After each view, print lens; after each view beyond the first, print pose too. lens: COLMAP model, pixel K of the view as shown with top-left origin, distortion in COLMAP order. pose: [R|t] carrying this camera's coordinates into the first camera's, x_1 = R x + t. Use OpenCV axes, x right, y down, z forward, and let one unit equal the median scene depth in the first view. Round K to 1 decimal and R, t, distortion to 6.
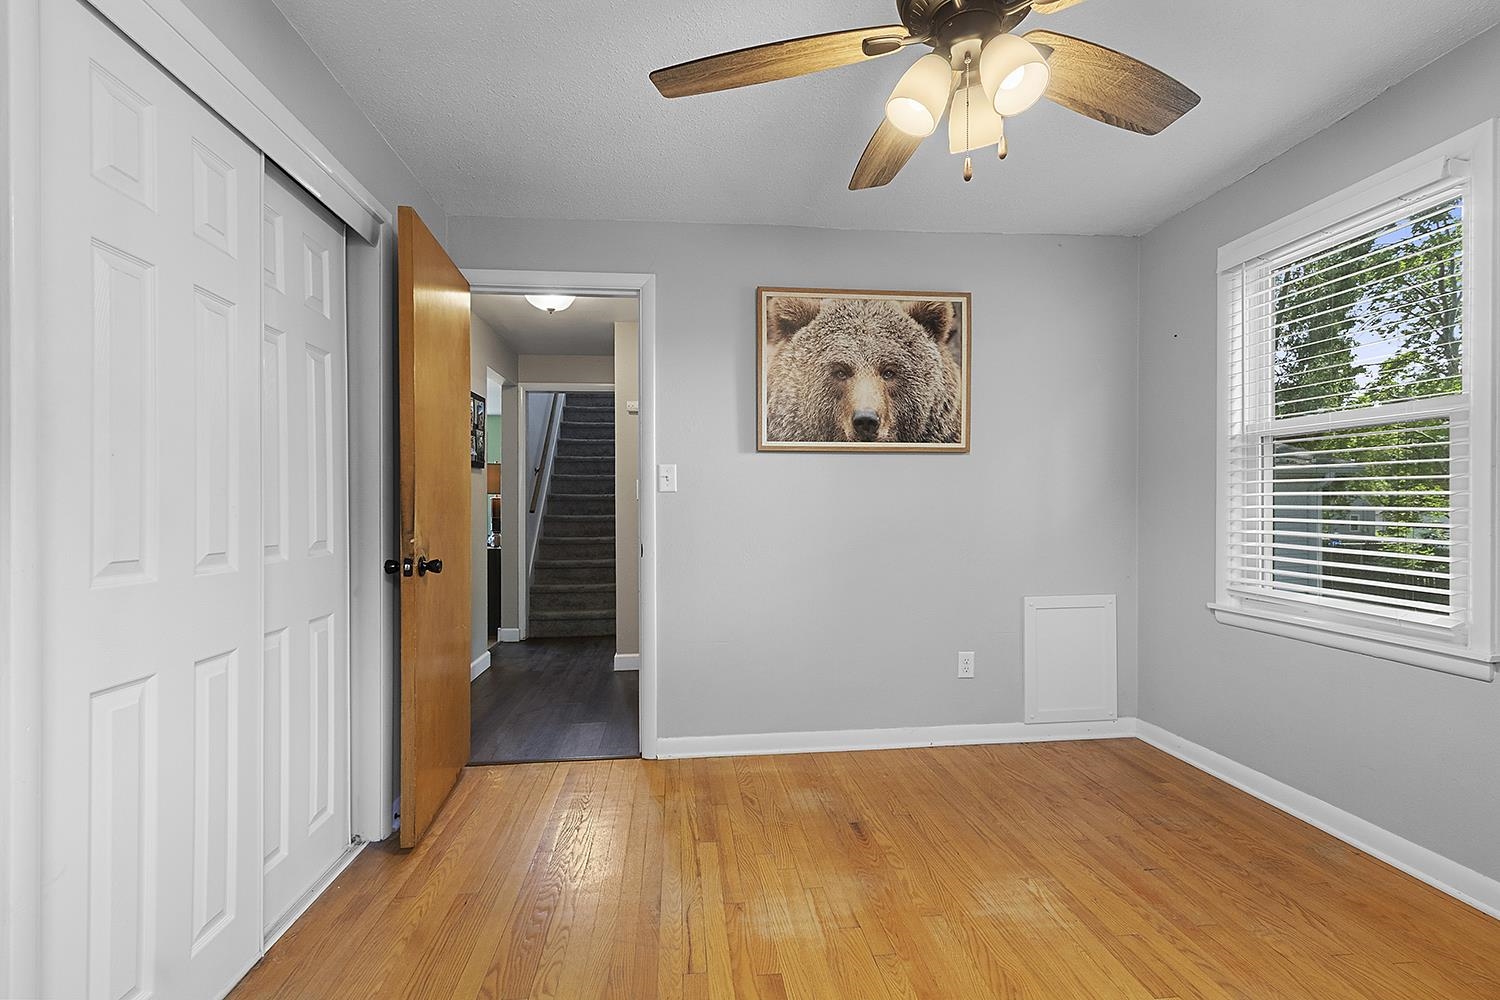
lens RADIAL K [[681.9, 0, 750.0], [0, 681.9, 500.0], [0, 0, 1]] dist [0.003209, 0.000044]
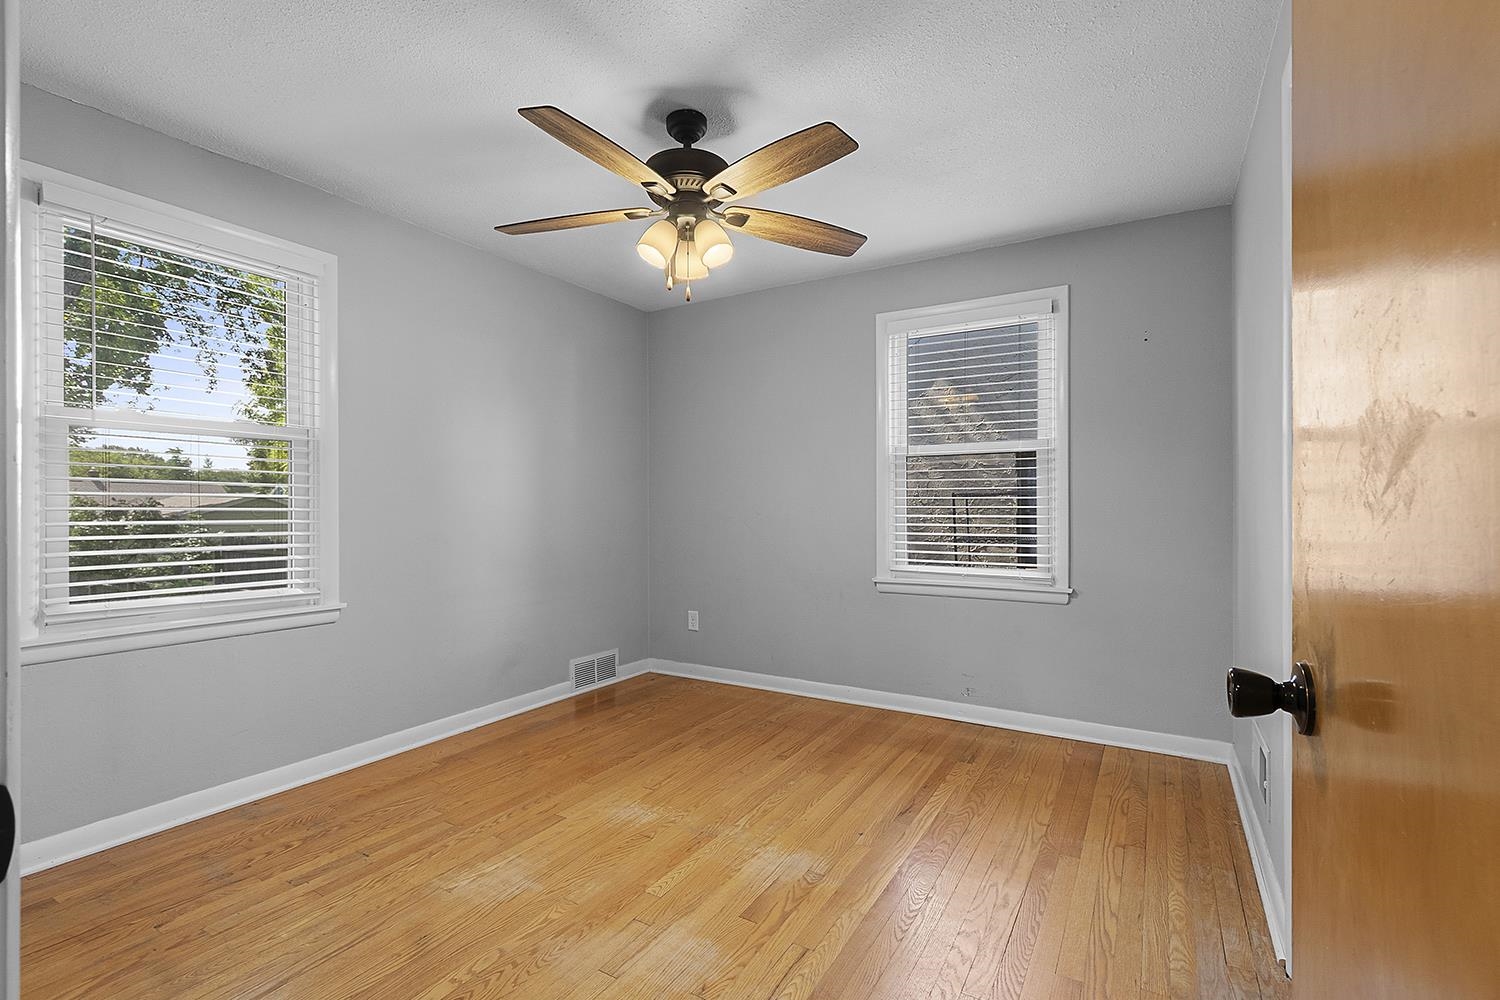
lens RADIAL K [[681.9, 0, 750.0], [0, 681.9, 500.0], [0, 0, 1]] dist [0.003209, 0.000044]
pose [[-0.794393, 0.012881, 0.607267, -0.526026], [0.003669, 0.999859, -0.016409, 0.022625], [-0.607392, -0.010807, -0.794328, 1.508114]]
